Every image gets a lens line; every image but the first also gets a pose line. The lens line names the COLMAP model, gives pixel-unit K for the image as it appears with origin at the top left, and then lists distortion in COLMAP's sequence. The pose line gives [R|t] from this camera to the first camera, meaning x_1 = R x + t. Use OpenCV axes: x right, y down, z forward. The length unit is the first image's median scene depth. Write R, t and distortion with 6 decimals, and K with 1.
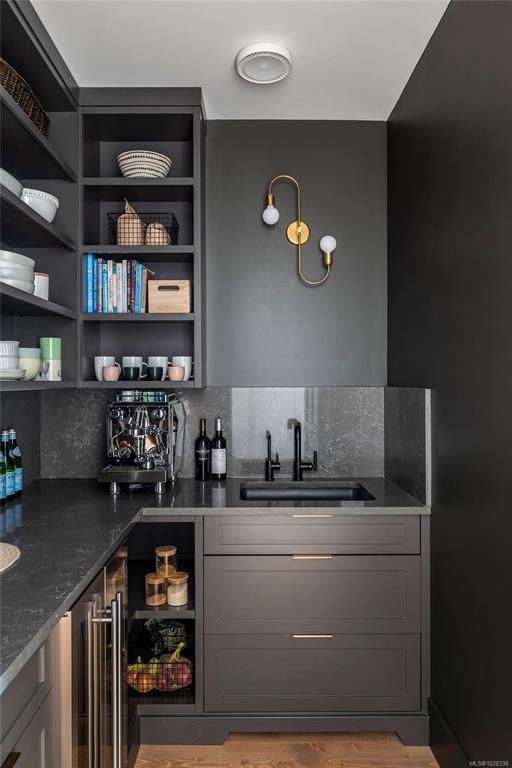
lens RADIAL K [[530.2, 0, 256.4], [0, 530.2, 384.1], [0, 0, 1]] dist [0.009702, -0.002838]
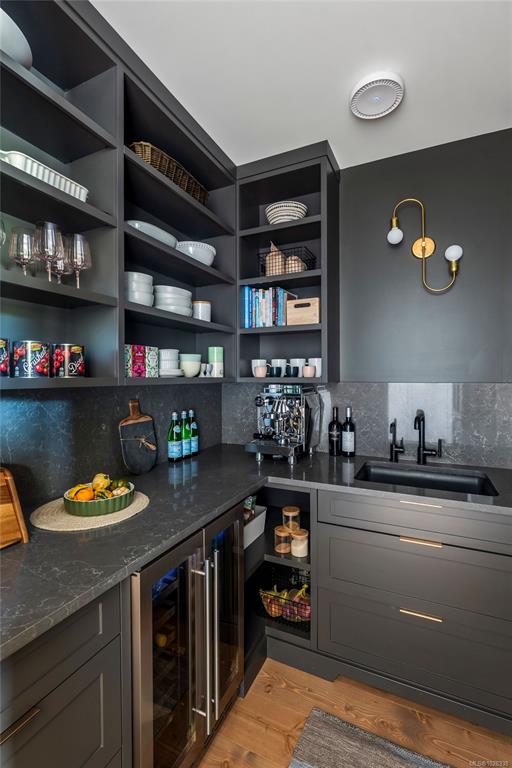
lens RADIAL K [[332.1, 0, 253.3], [0, 332.1, 382.1], [0, 0, 1]] dist [-0.002727, 0.002693]
pose [[0.885686, 0.006902, -0.464234, 0.110986], [-0.002662, 0.999949, 0.009787, -0.002072], [0.464277, -0.007432, 0.885659, 0.244132]]
